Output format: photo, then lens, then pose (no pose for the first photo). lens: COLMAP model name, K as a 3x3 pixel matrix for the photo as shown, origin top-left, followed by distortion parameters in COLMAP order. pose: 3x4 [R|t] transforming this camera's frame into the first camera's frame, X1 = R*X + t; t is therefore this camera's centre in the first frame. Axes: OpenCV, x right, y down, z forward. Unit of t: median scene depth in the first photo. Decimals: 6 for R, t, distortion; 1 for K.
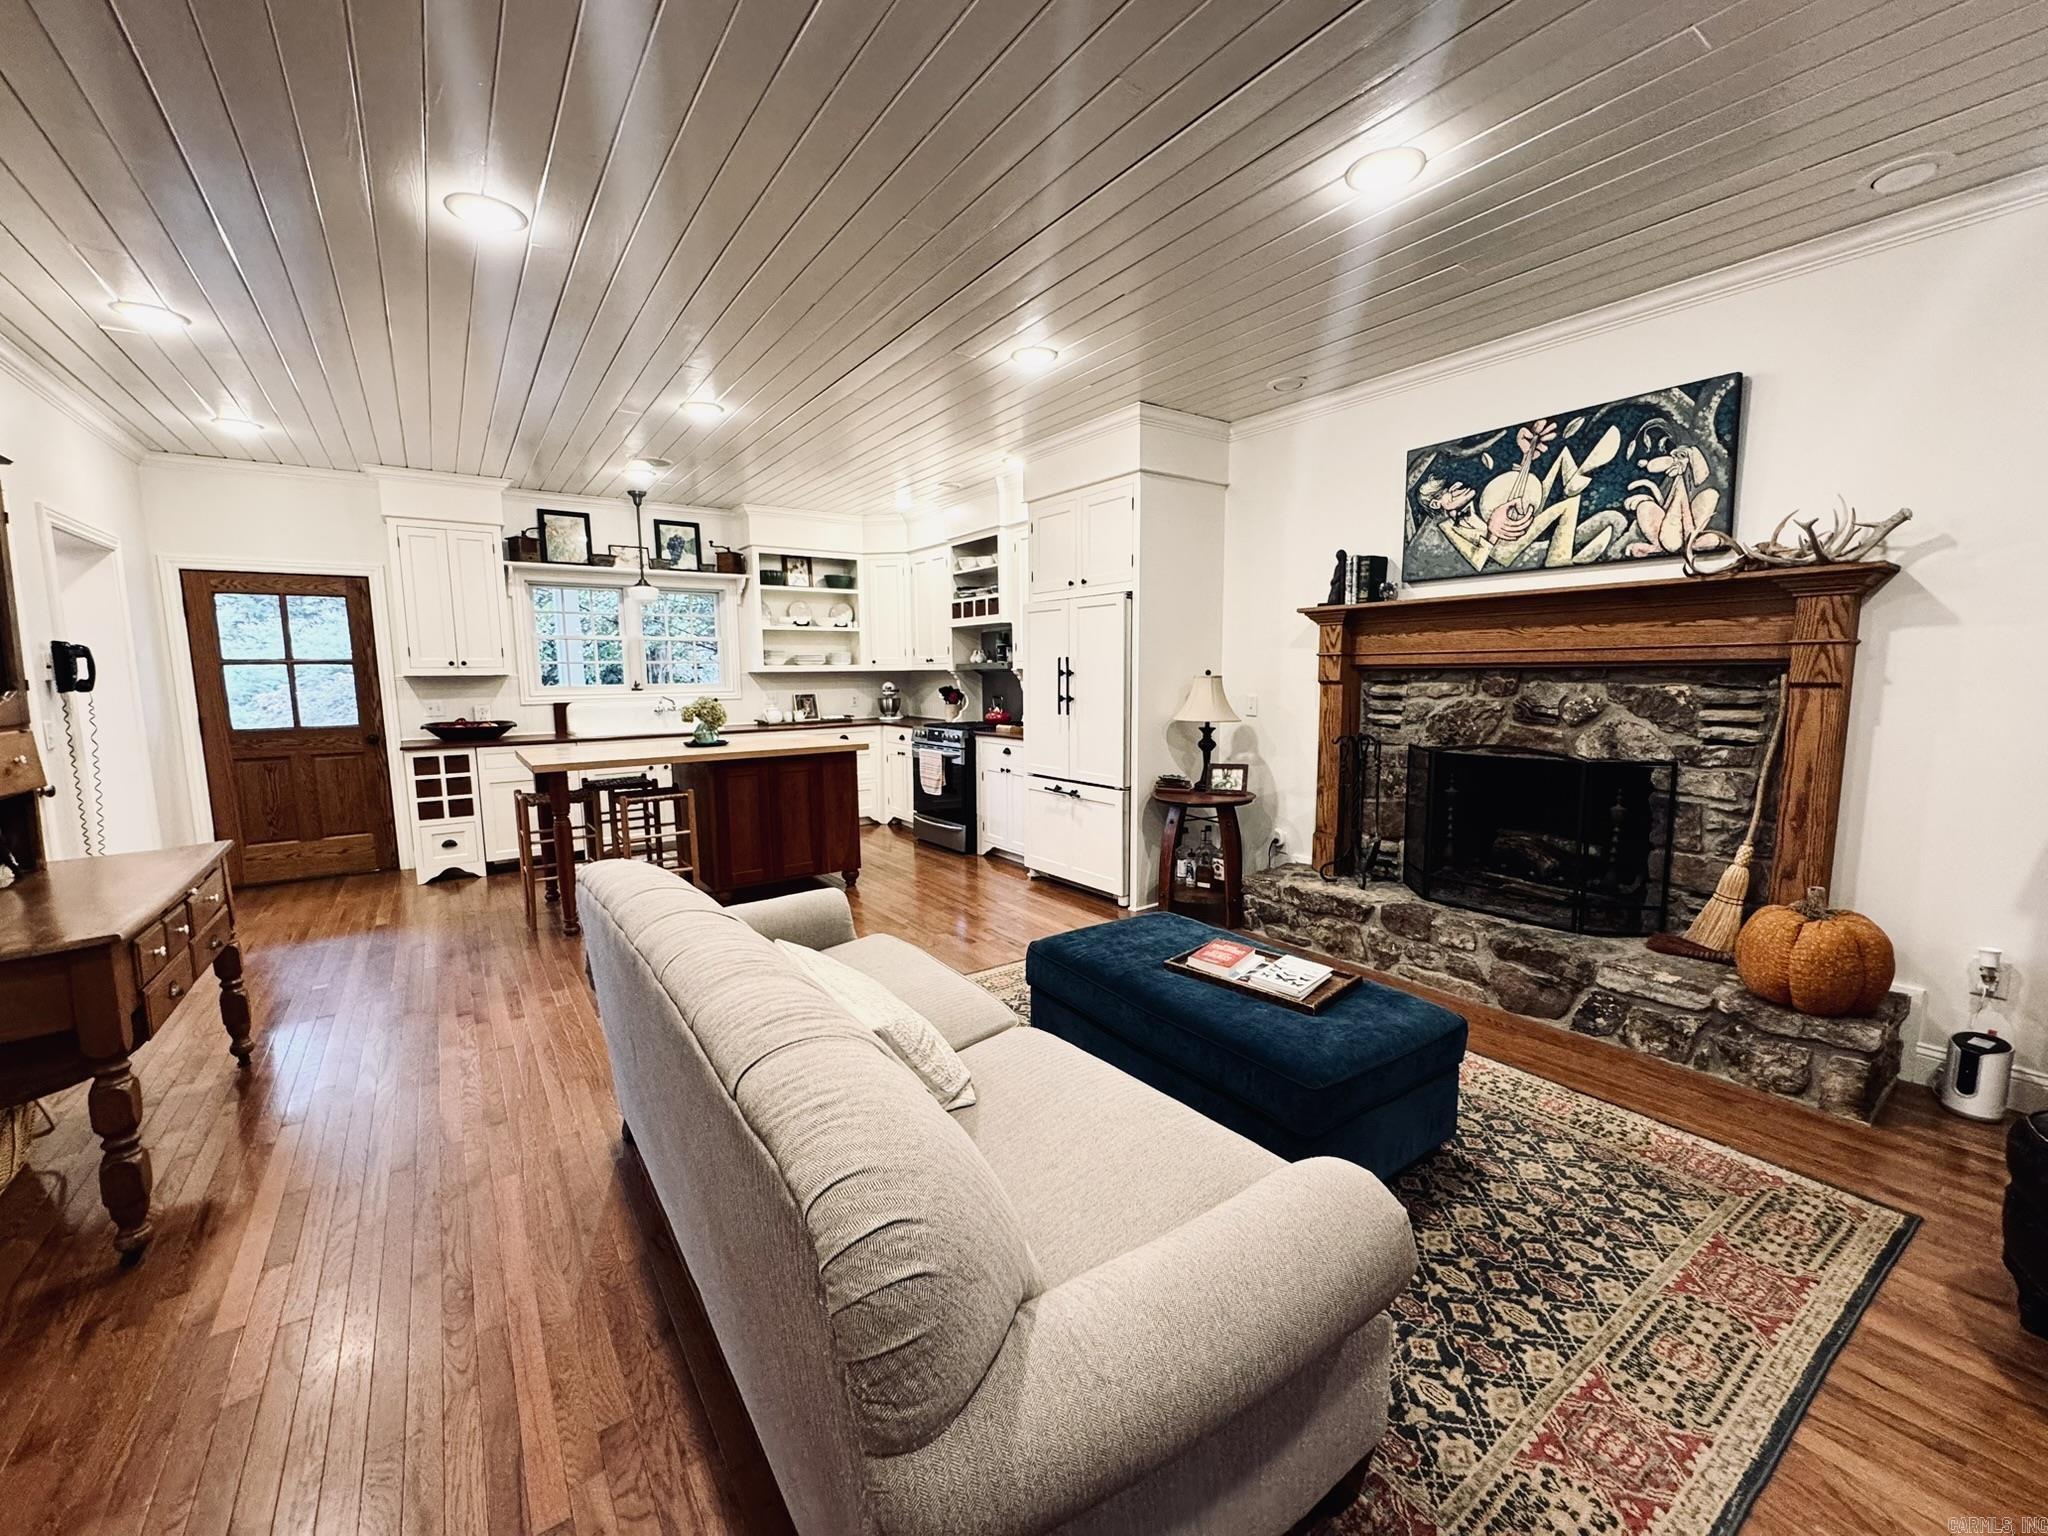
lens RADIAL K [[829.2, 0, 1023.8], [0, 829.2, 772.9], [0, 0, 1]] dist [0.000864, -0.000369]
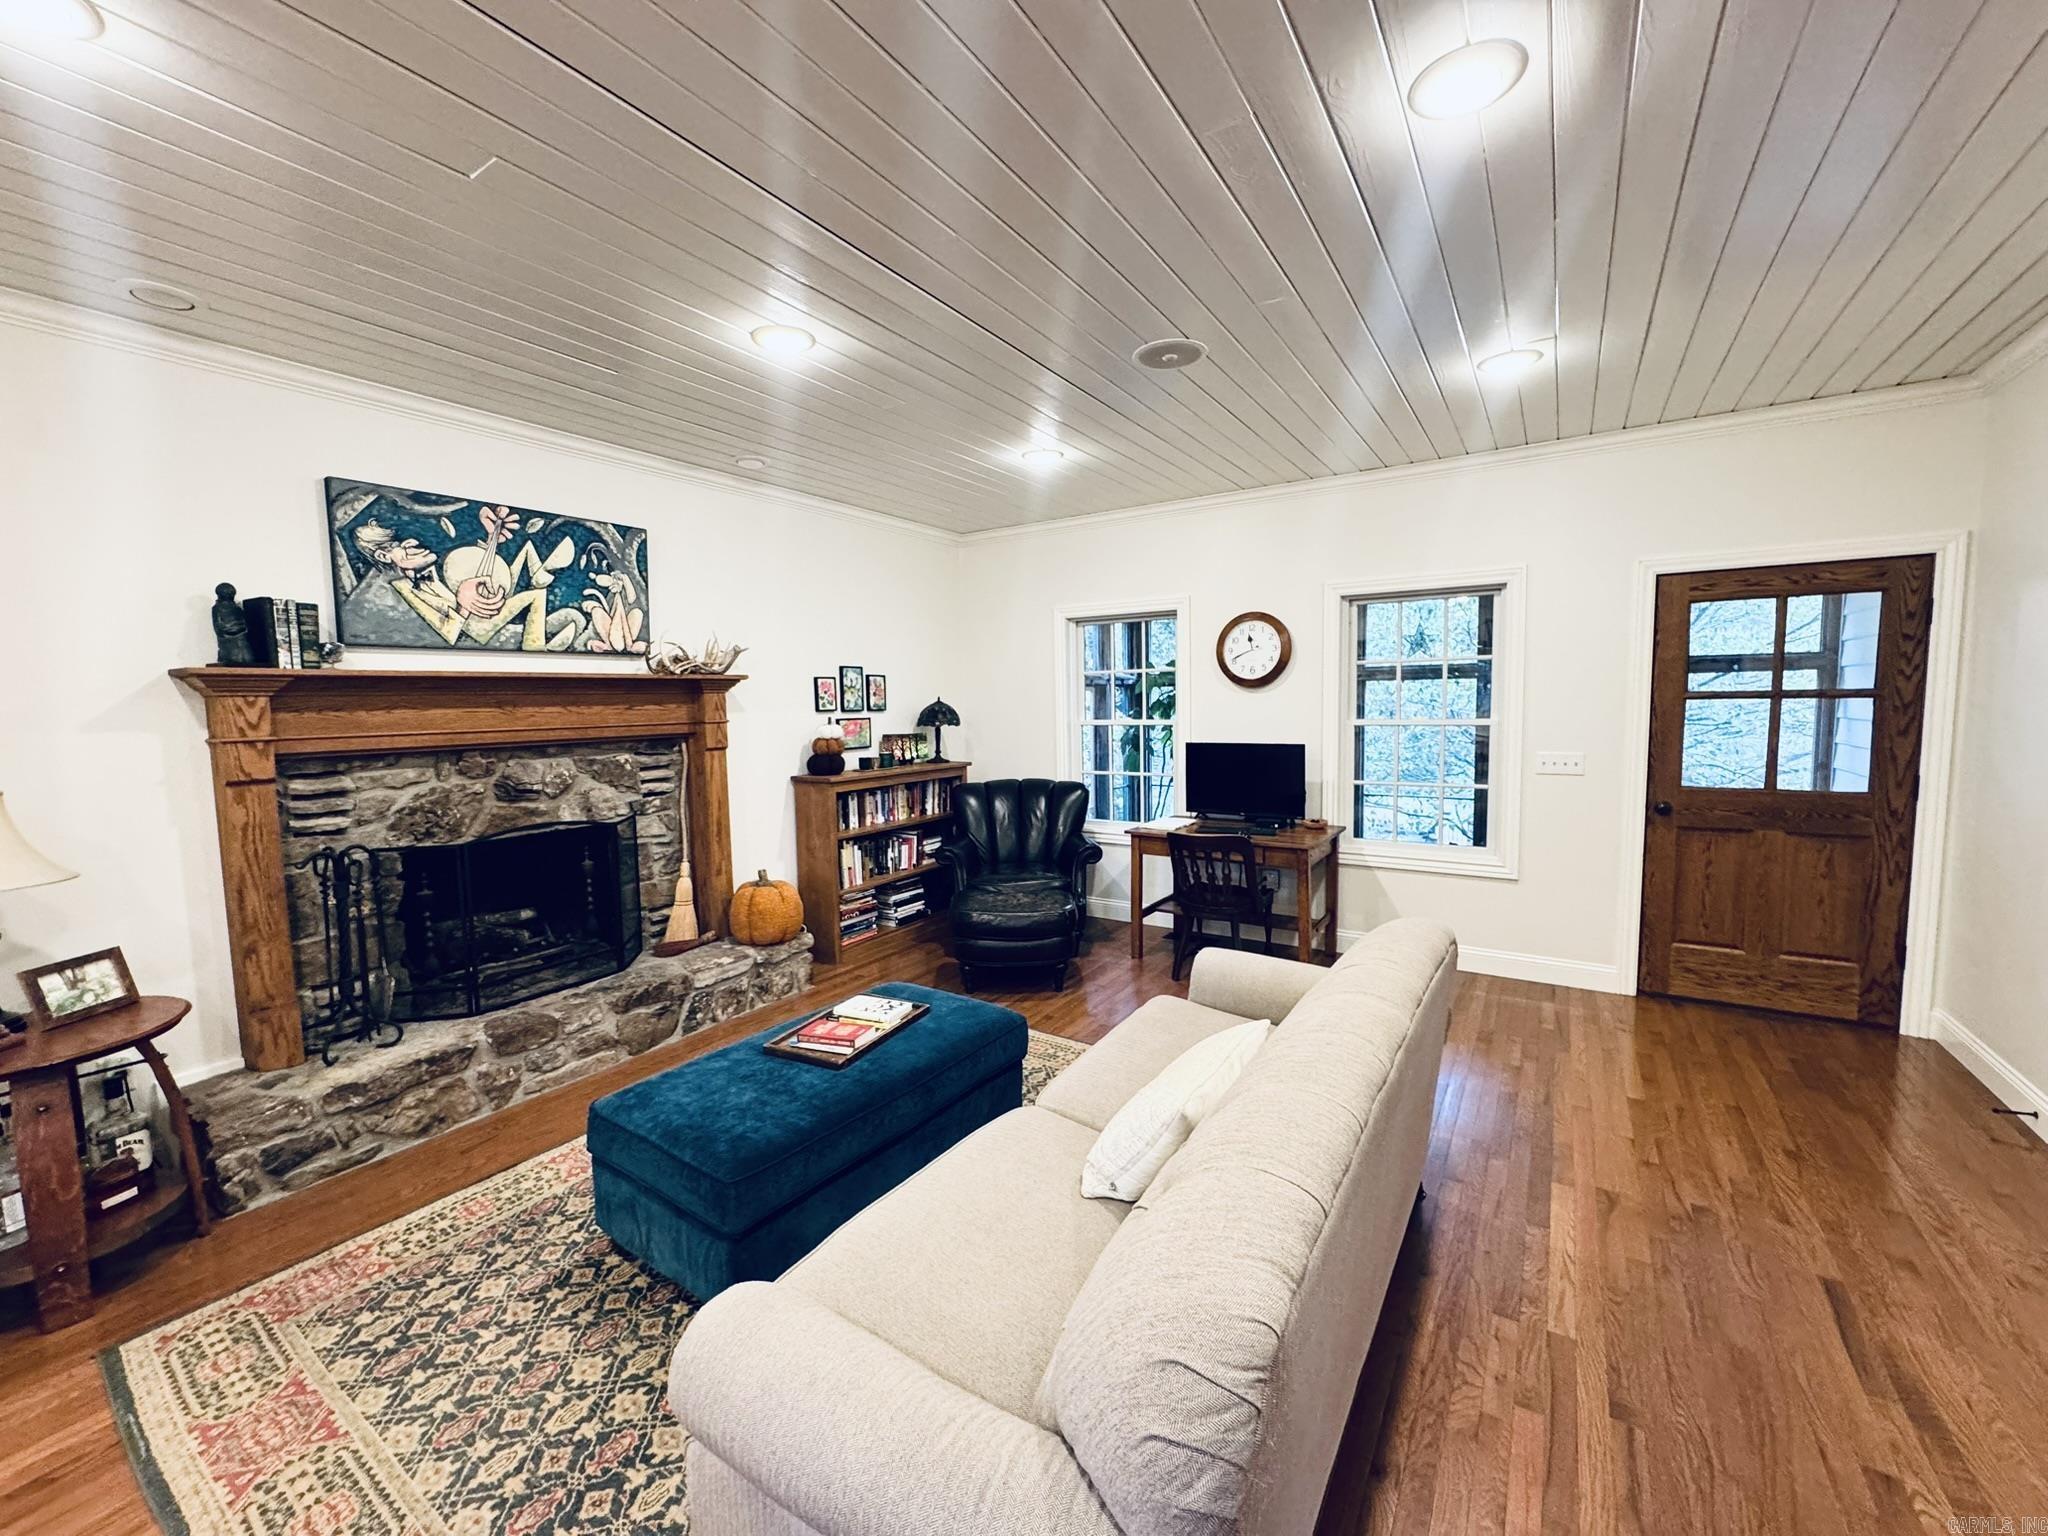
lens RADIAL K [[829.2, 0, 1027.6], [0, 829.2, 770.4], [0, 0, 1]] dist [0.000864, -0.000369]
pose [[-0.372065, -0.061215, 0.926186, -0.565617], [0.137310, 0.983215, 0.120144, -0.135648], [-0.917994, 0.171876, -0.357414, 0.803810]]
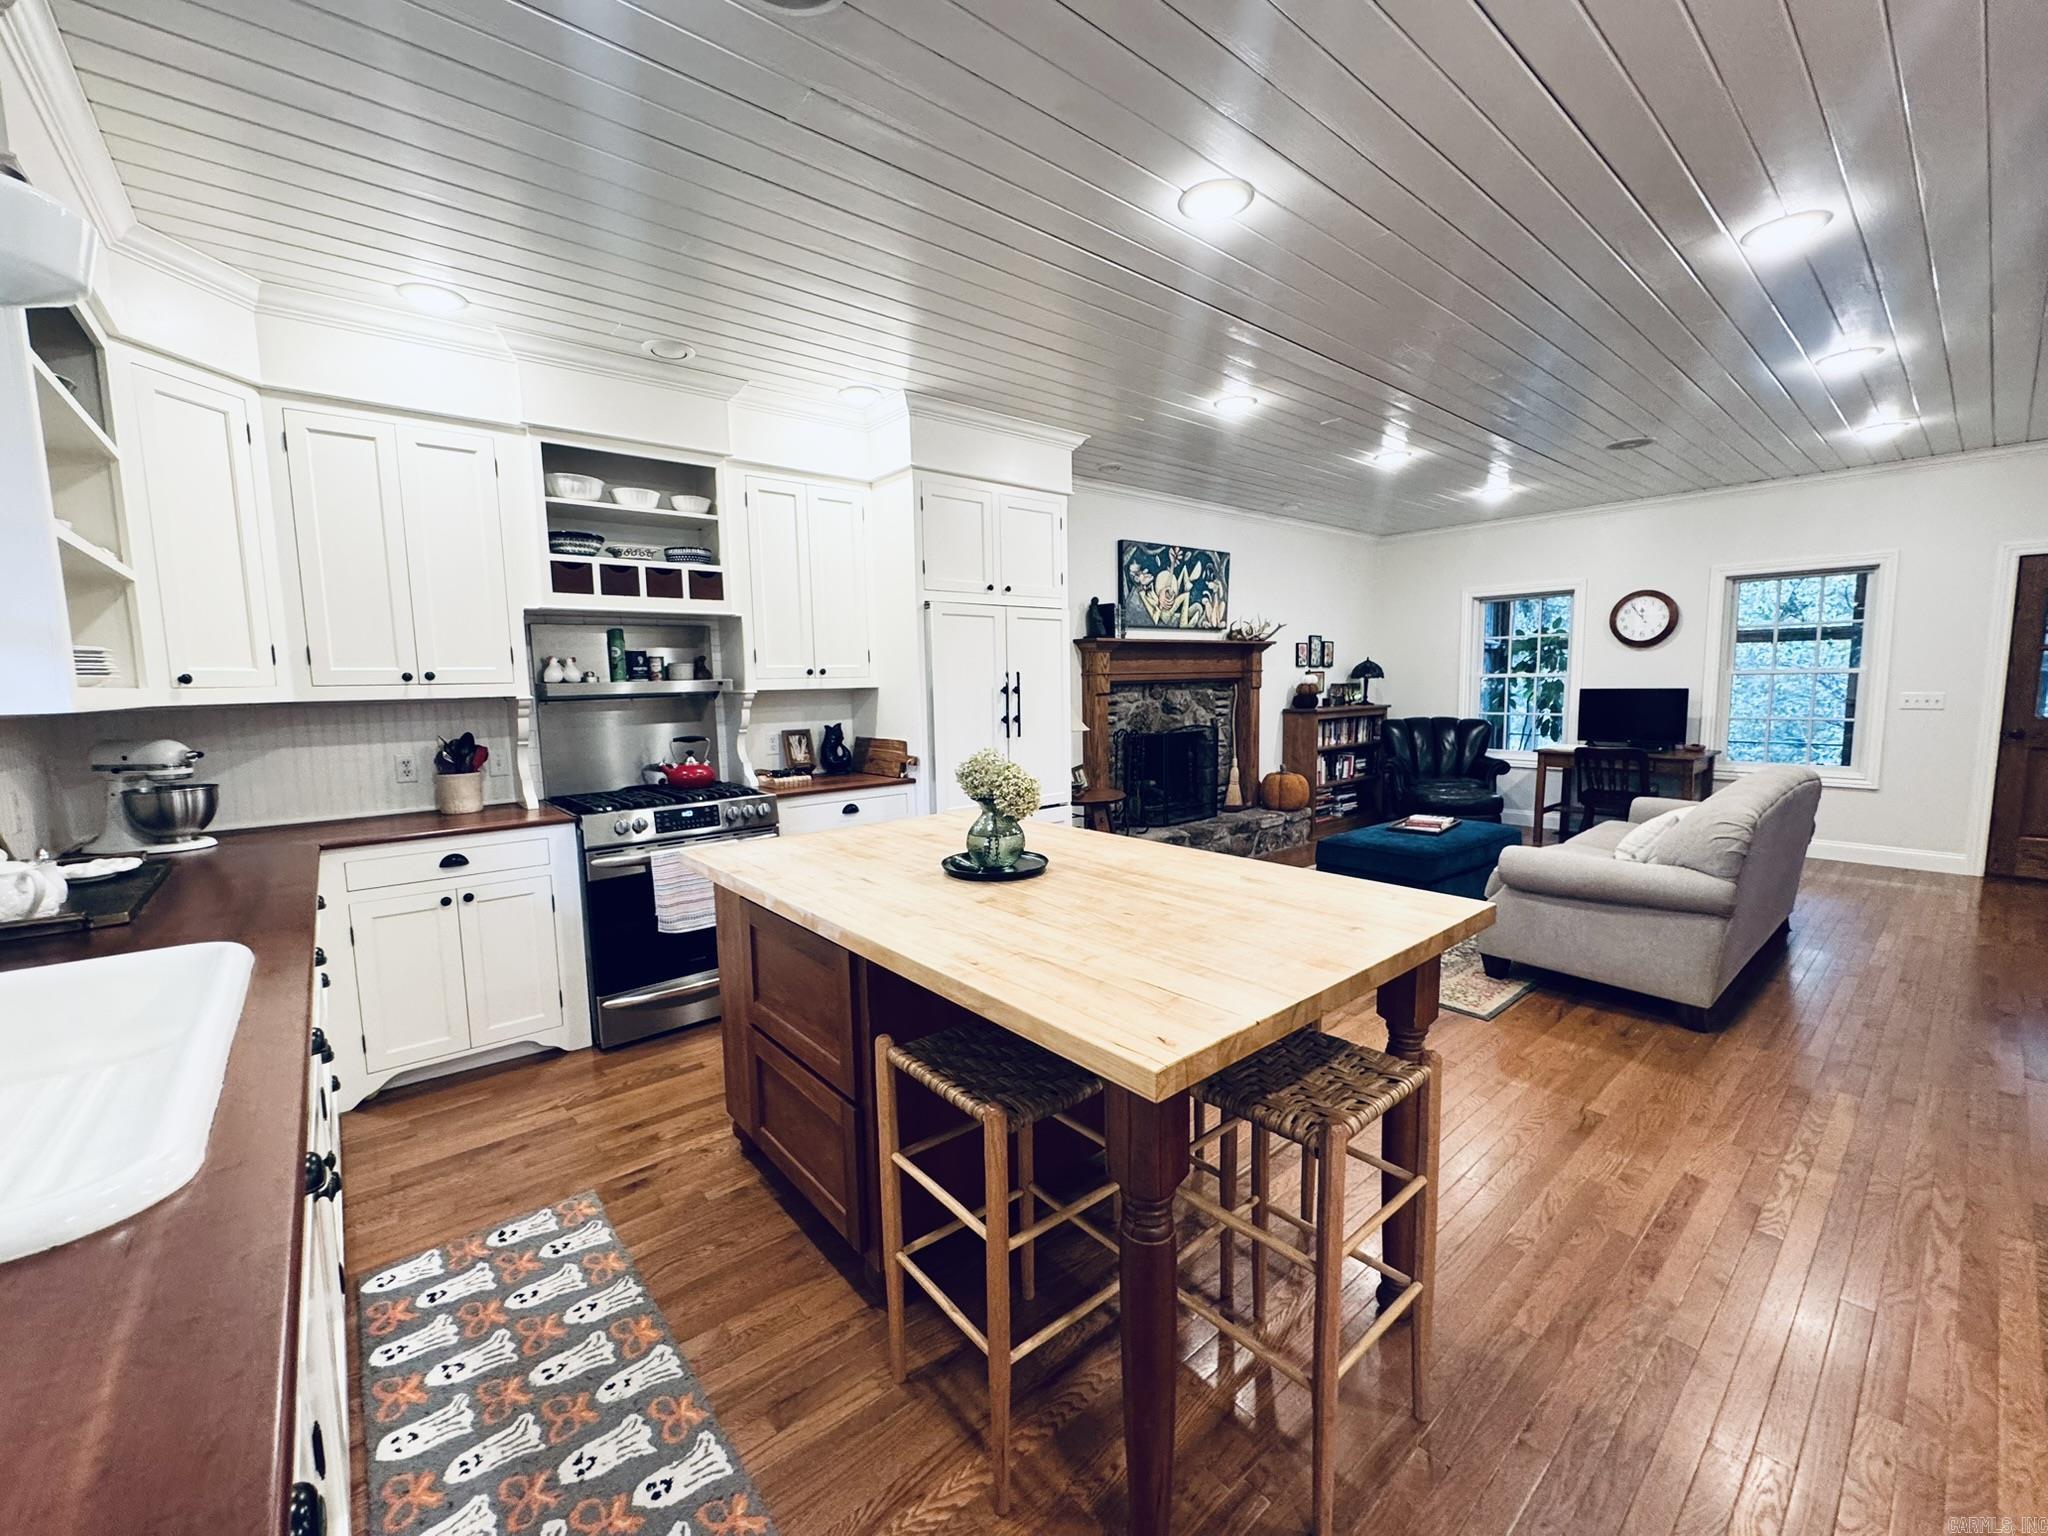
lens RADIAL K [[829.2, 0, 1030.5], [0, 829.2, 768.5], [0, 0, 1]] dist [0.000864, -0.000369]
pose [[-0.093738, -0.095981, 0.990960, -1.164200], [0.142739, 0.983764, 0.108786, -0.184706], [-0.985312, 0.151646, -0.078515, 1.490087]]
